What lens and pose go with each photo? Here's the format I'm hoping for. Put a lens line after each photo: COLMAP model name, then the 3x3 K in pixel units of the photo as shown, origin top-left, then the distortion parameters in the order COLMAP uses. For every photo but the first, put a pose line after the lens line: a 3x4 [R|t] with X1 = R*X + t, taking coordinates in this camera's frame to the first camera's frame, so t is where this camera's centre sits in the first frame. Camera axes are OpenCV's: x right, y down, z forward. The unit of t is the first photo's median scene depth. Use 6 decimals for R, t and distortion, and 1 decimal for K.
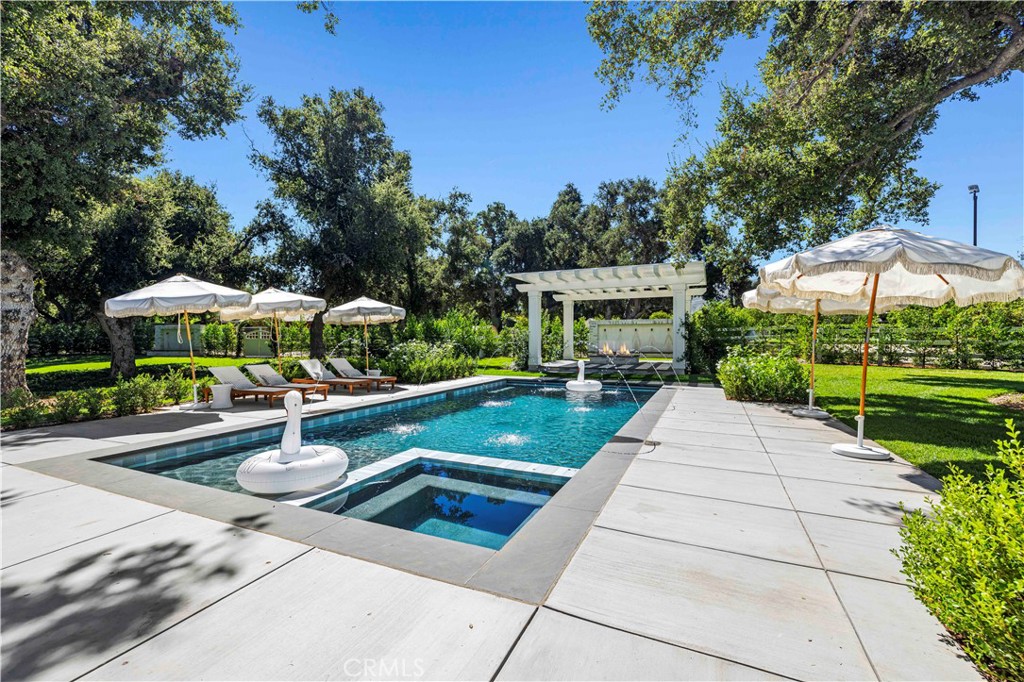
lens RADIAL K [[441.2, 0, 509.5], [0, 441.2, 342.7], [0, 0, 1]] dist [0.002595, 0.000709]
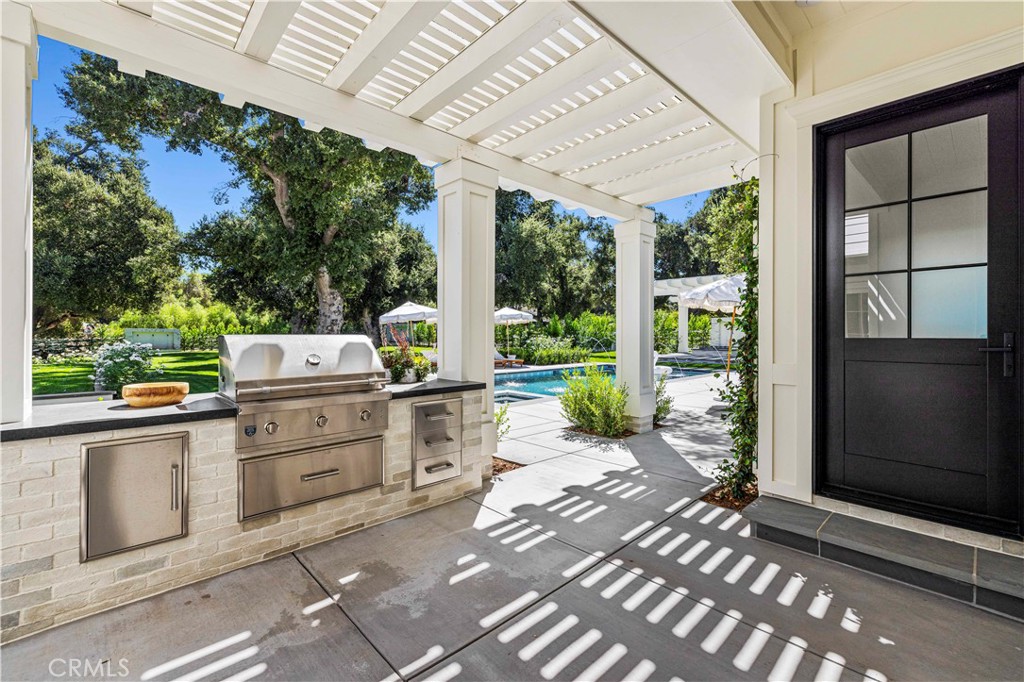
lens RADIAL K [[441.2, 0, 515.1], [0, 441.2, 334.4], [0, 0, 1]] dist [0.002595, 0.000709]
pose [[0.928904, 0.003018, -0.370308, 0.164289], [-0.005432, 0.999970, -0.005477, -0.001038], [0.370280, 0.007100, 0.928893, -0.252654]]
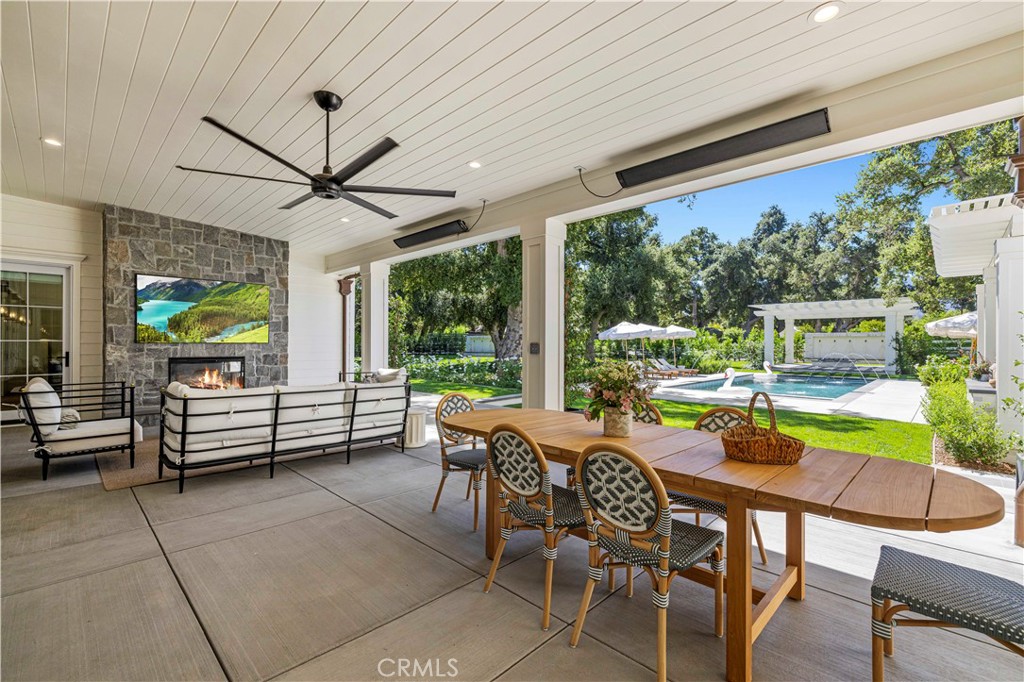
lens RADIAL K [[441.2, 0, 513.1], [0, 441.2, 342.5], [0, 0, 1]] dist [0.002595, 0.000709]
pose [[0.937956, 0.004754, -0.346723, -0.199638], [-0.008135, 0.999932, -0.008299, -0.007967], [0.346660, 0.010604, 0.937931, -0.575920]]
